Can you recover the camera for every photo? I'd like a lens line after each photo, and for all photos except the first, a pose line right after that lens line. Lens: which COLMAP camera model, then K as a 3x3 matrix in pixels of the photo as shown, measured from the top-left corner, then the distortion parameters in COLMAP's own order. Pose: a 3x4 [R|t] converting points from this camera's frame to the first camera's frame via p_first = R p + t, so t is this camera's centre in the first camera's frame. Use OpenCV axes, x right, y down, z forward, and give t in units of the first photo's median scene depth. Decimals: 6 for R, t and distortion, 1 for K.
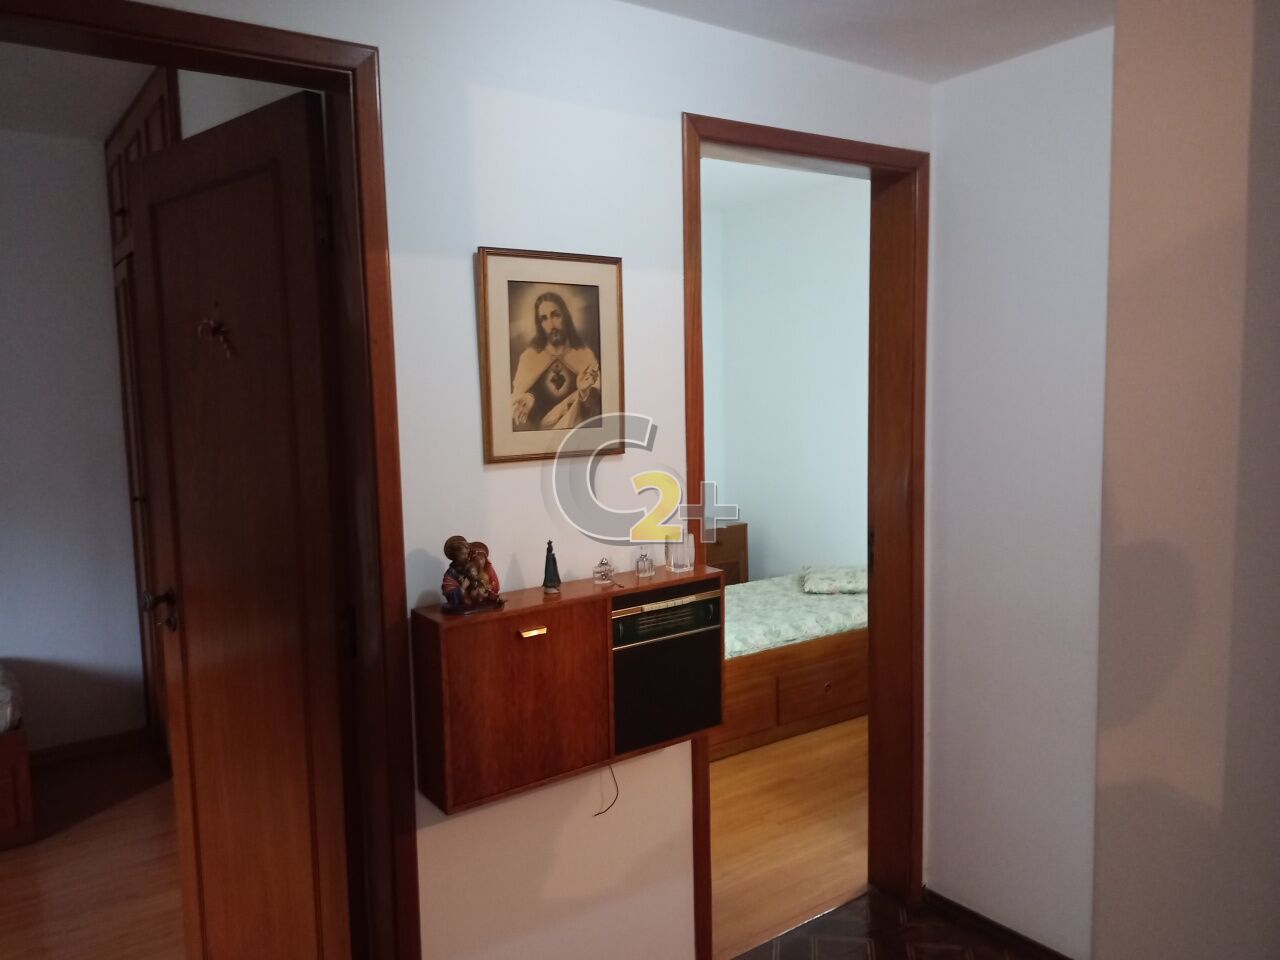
lens RADIAL K [[950.1, 0, 634.8], [0, 950.1, 482.3], [0, 0, 1]] dist [0.060038, -0.108417]
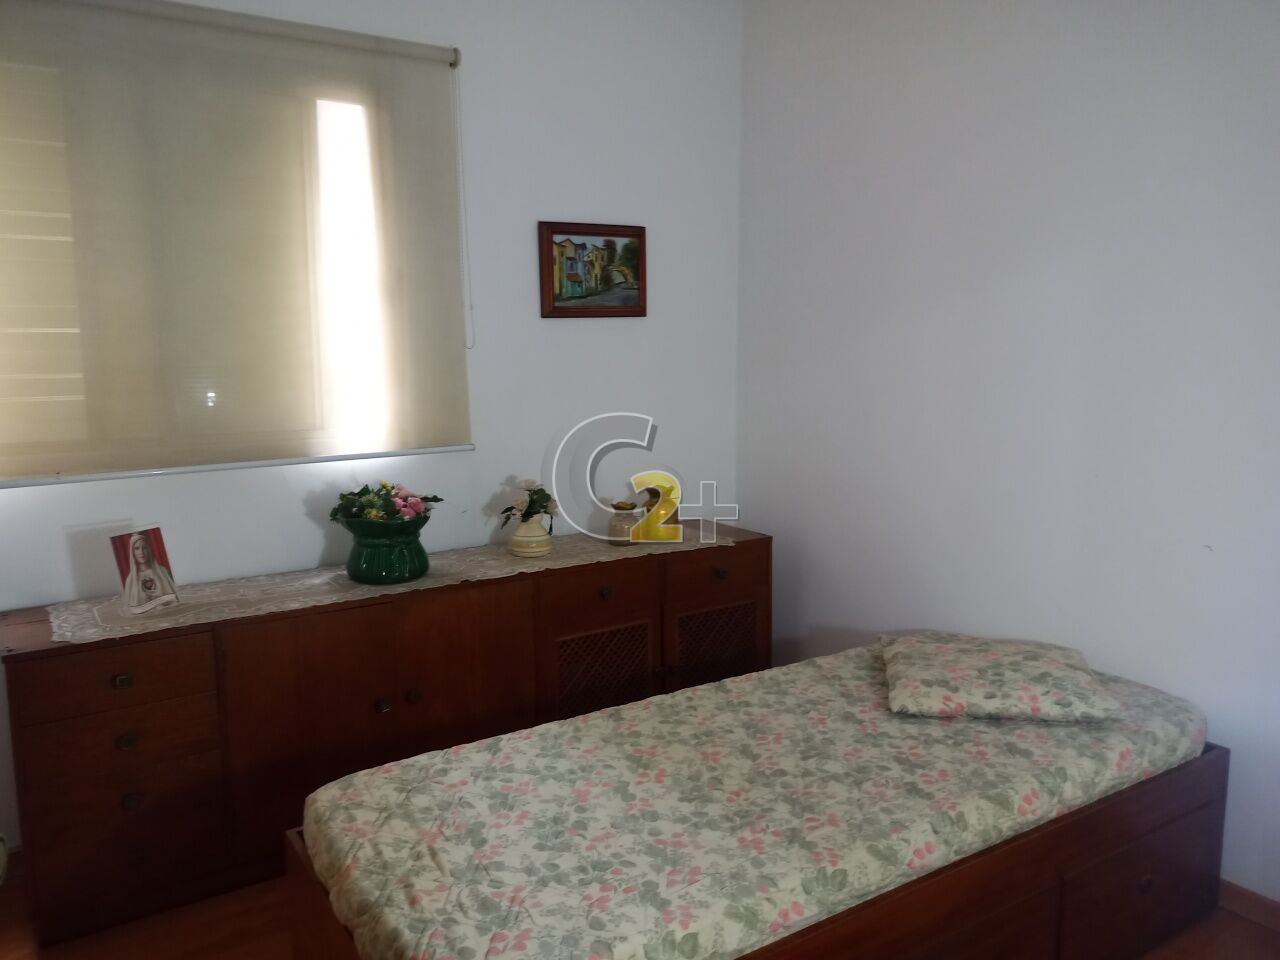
lens RADIAL K [[950.1, 0, 634.8], [0, 950.1, 482.3], [0, 0, 1]] dist [0.060038, -0.108417]
pose [[0.999213, 0.025445, -0.030440, 0.065322], [-0.024010, 0.998624, 0.046621, -0.015687], [0.031585, -0.045853, 0.998449, 0.538454]]
